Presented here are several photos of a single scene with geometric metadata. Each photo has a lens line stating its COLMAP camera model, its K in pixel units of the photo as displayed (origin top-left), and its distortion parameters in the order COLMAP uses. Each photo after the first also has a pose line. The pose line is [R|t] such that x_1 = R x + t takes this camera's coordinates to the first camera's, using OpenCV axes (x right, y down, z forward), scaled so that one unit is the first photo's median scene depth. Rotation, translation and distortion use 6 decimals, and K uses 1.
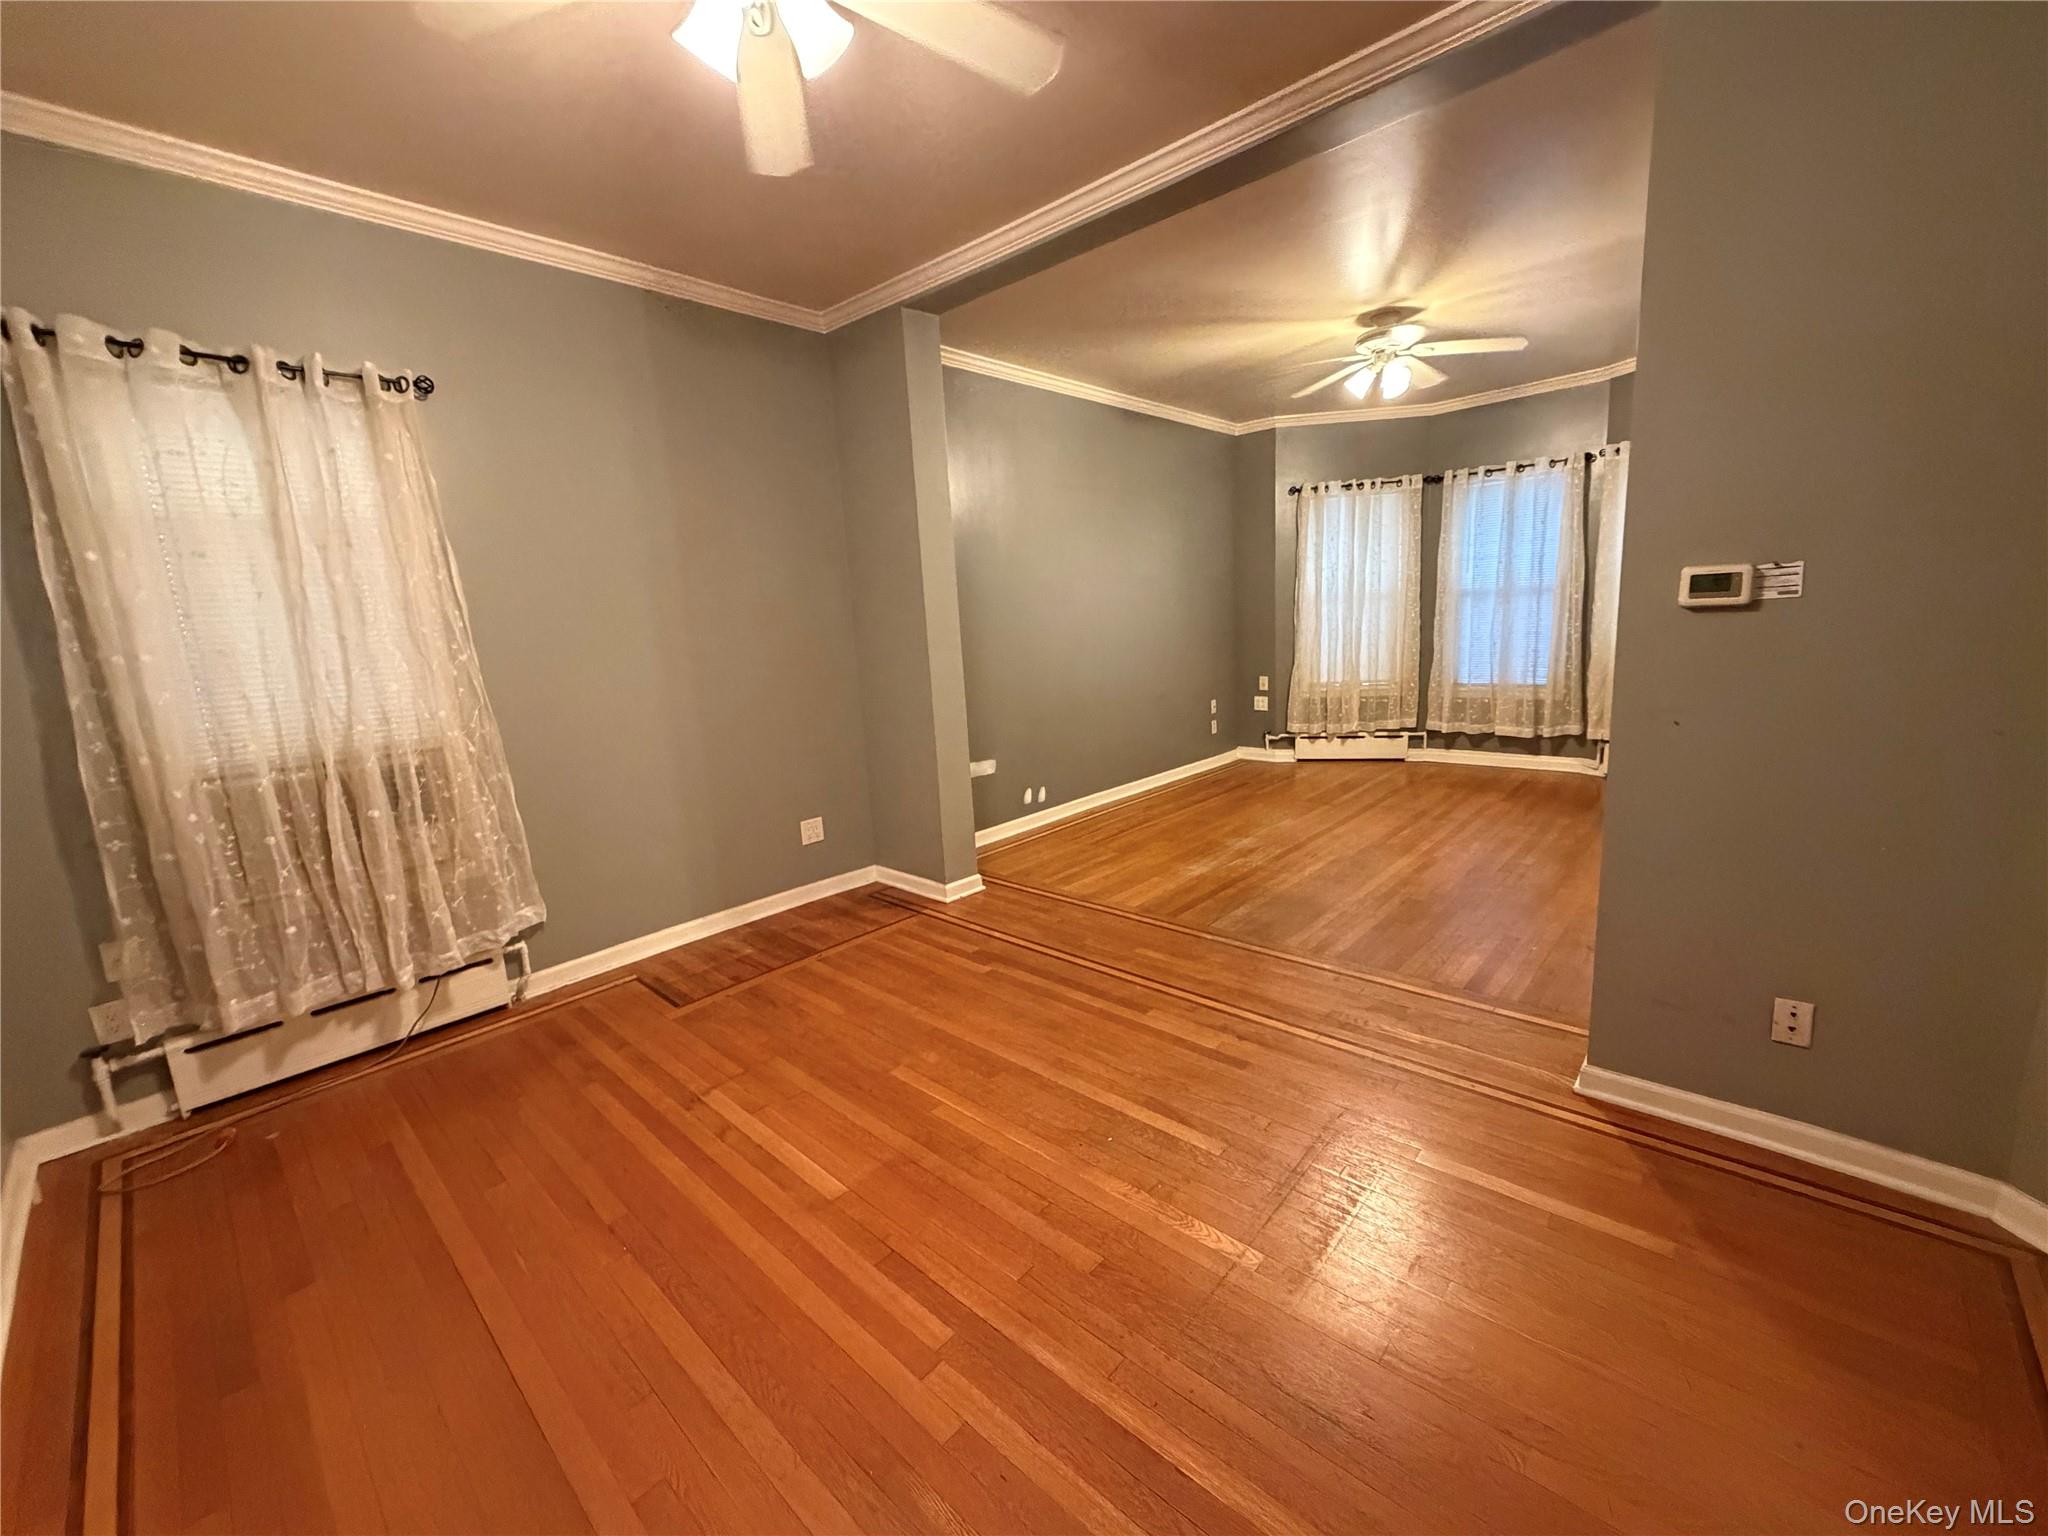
lens RADIAL K [[815.8, 0, 1019.1], [0, 815.8, 771.8], [0, 0, 1]] dist [-0.005470, -0.000621]
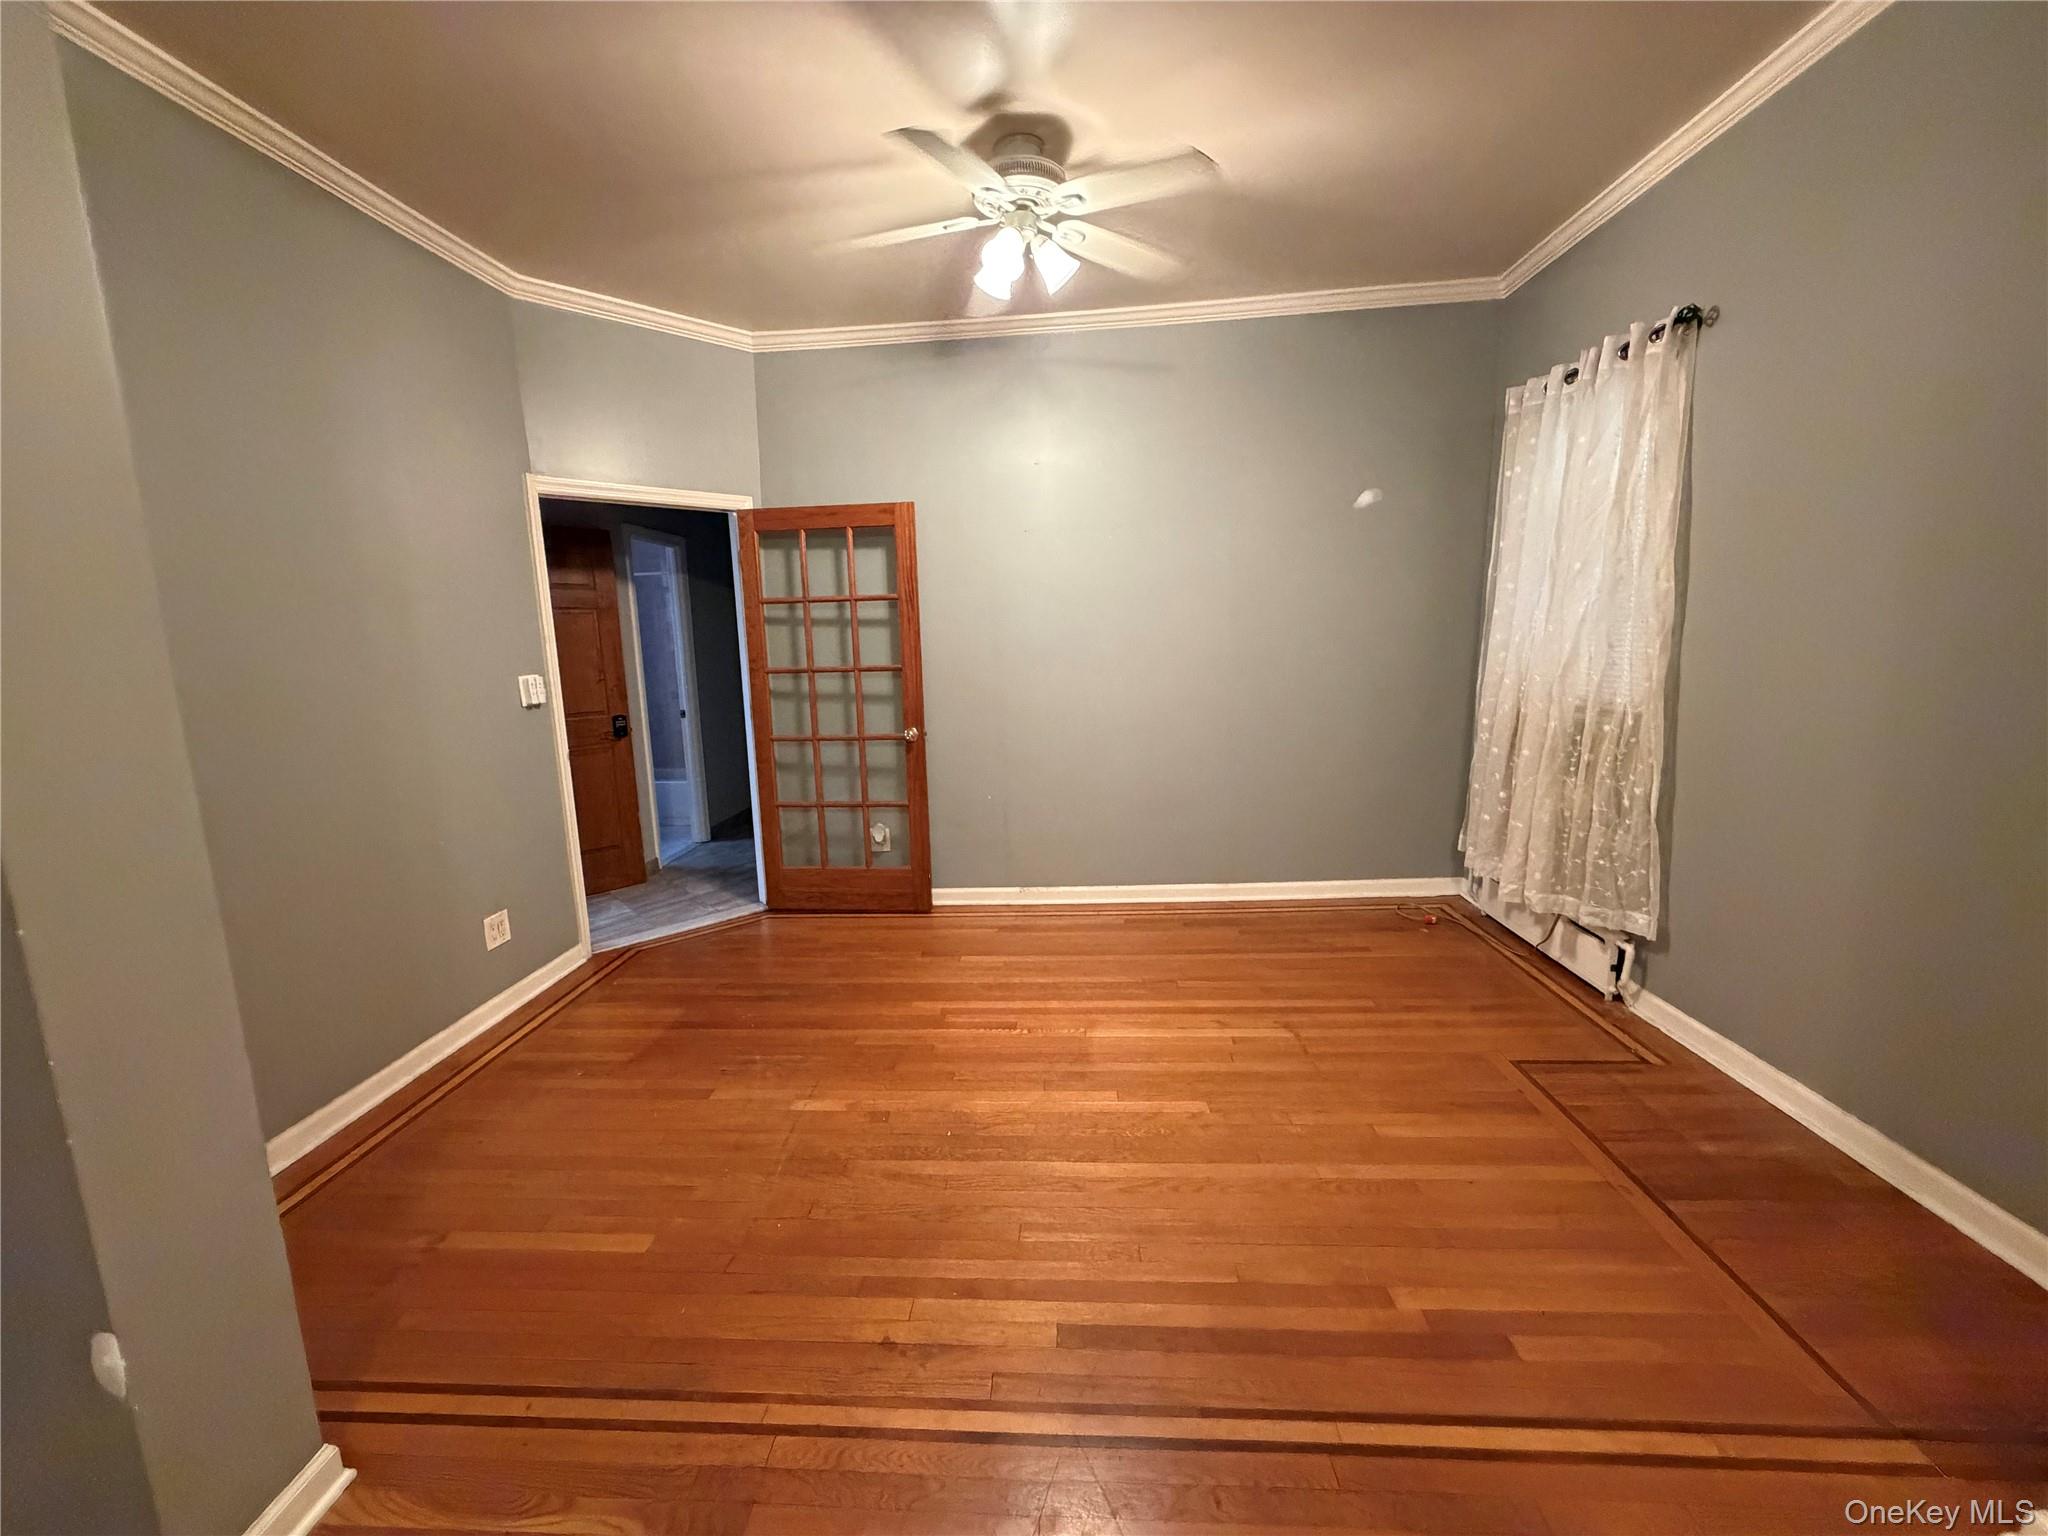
lens RADIAL K [[815.8, 0, 1020.5], [0, 815.8, 774.5], [0, 0, 1]] dist [-0.005470, -0.000621]
pose [[-0.778493, 0.185693, -0.599555, 0.205717], [-0.038502, 0.939306, 0.340912, -0.123630], [0.626471, 0.288482, -0.724094, 0.588097]]
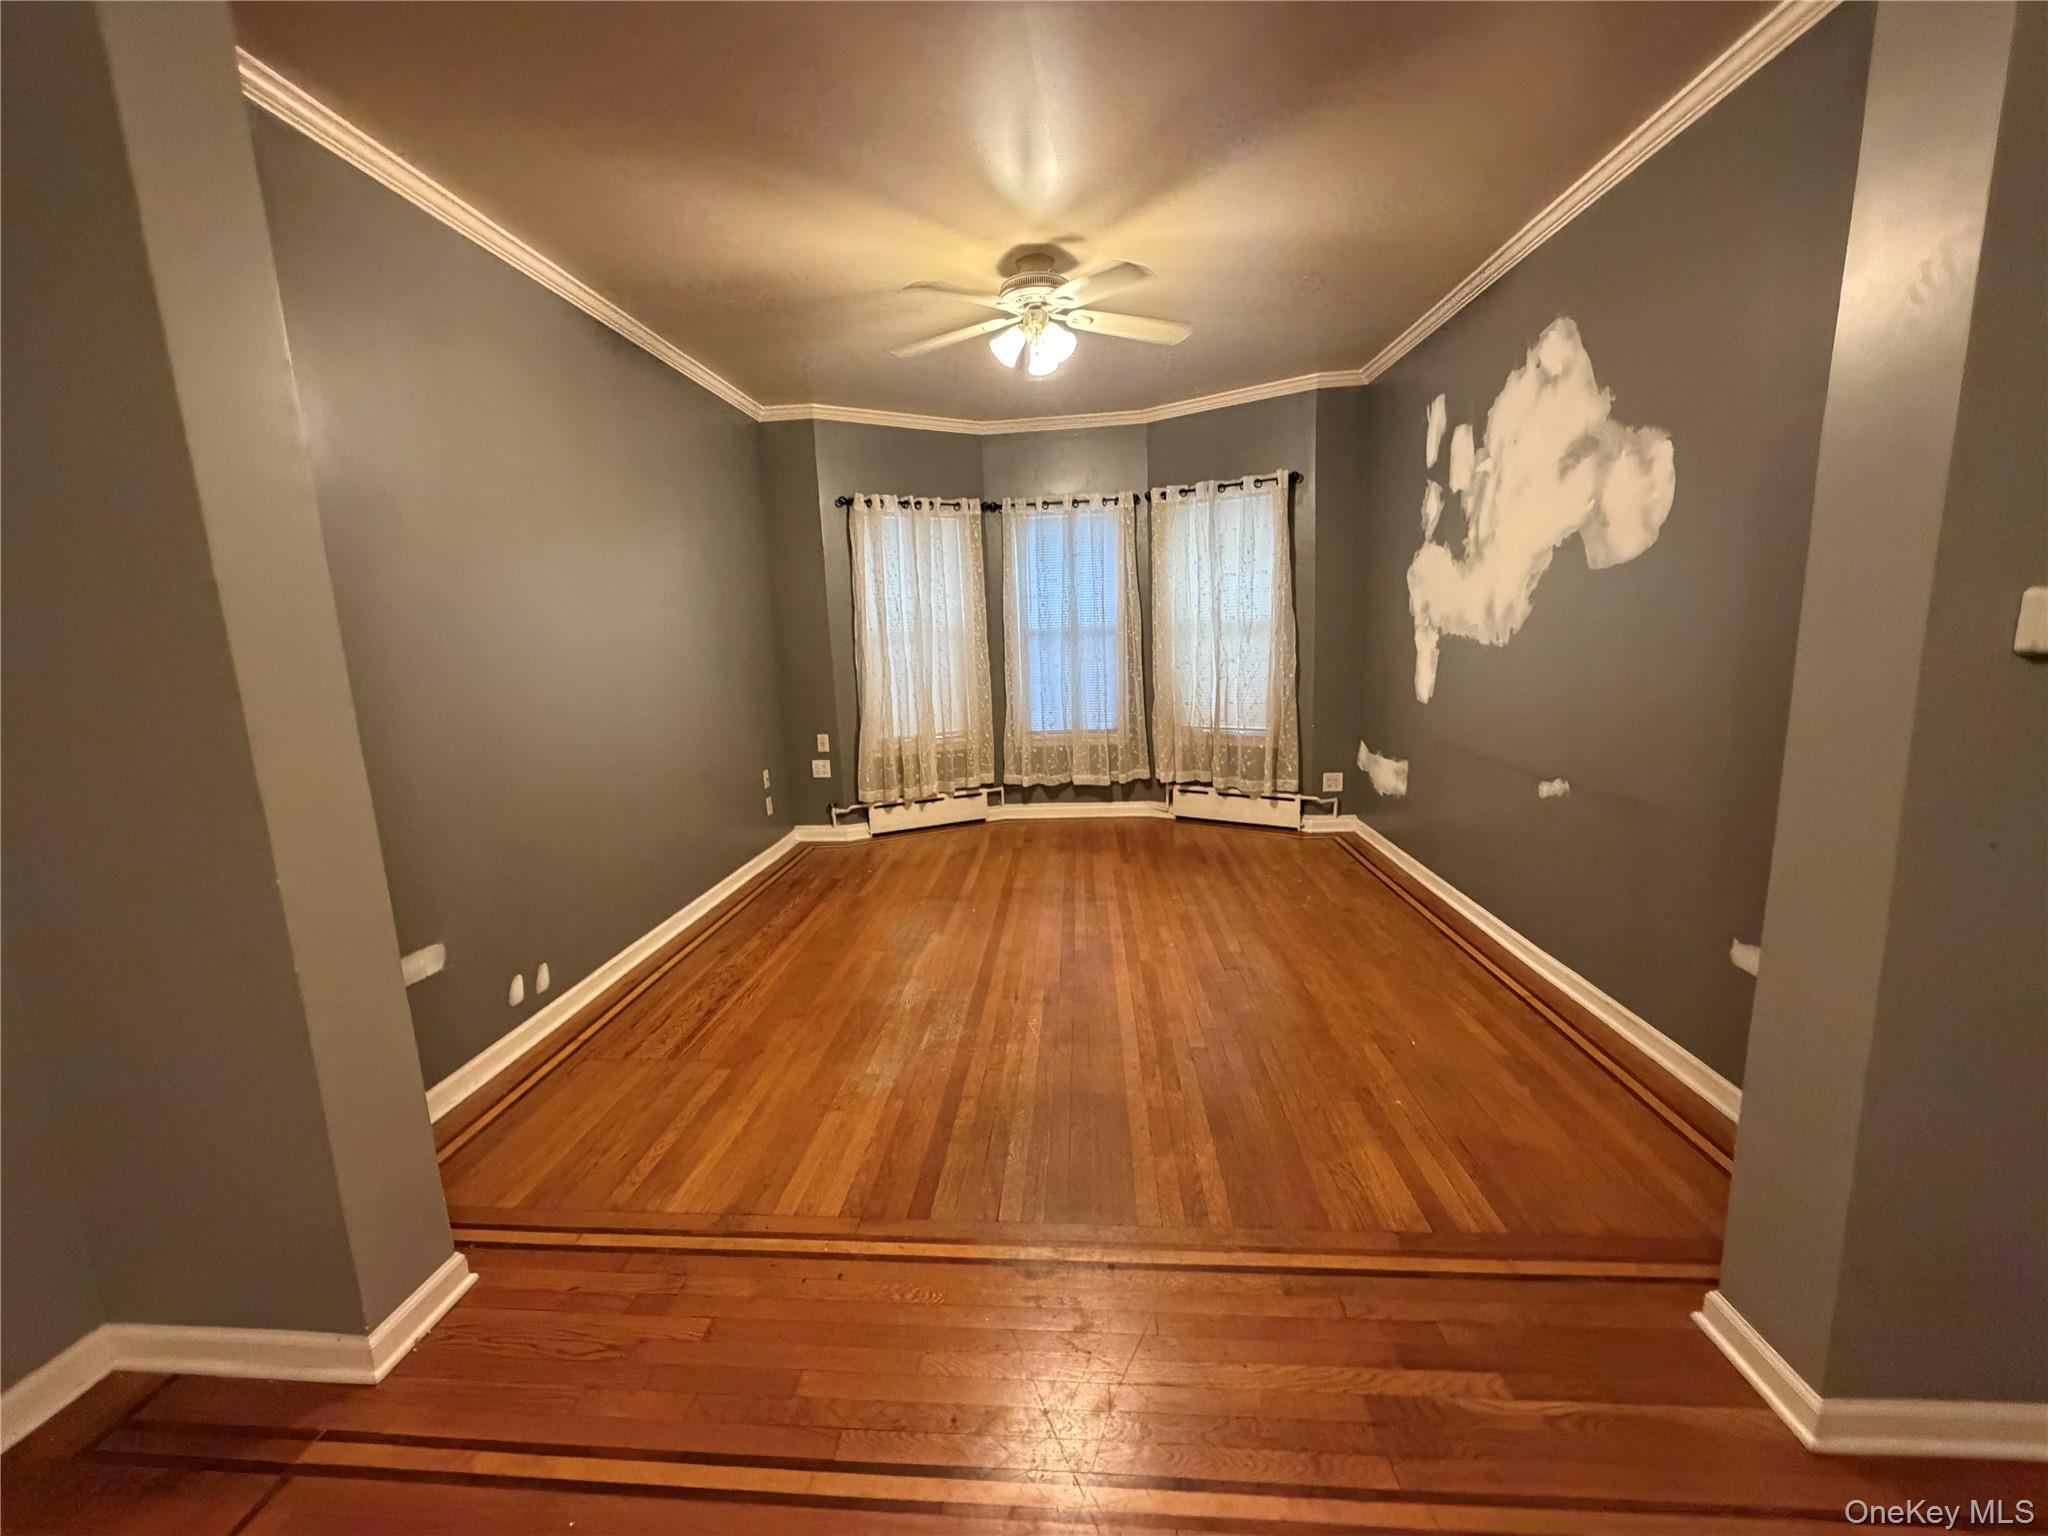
lens RADIAL K [[815.8, 0, 1018.4], [0, 815.8, 767.8], [0, 0, 1]] dist [-0.005470, -0.000621]
pose [[0.785177, -0.078987, 0.614213, -0.040317], [0.111027, 0.993717, -0.014140, -0.060648], [-0.609237, 0.079296, 0.789013, 0.309588]]
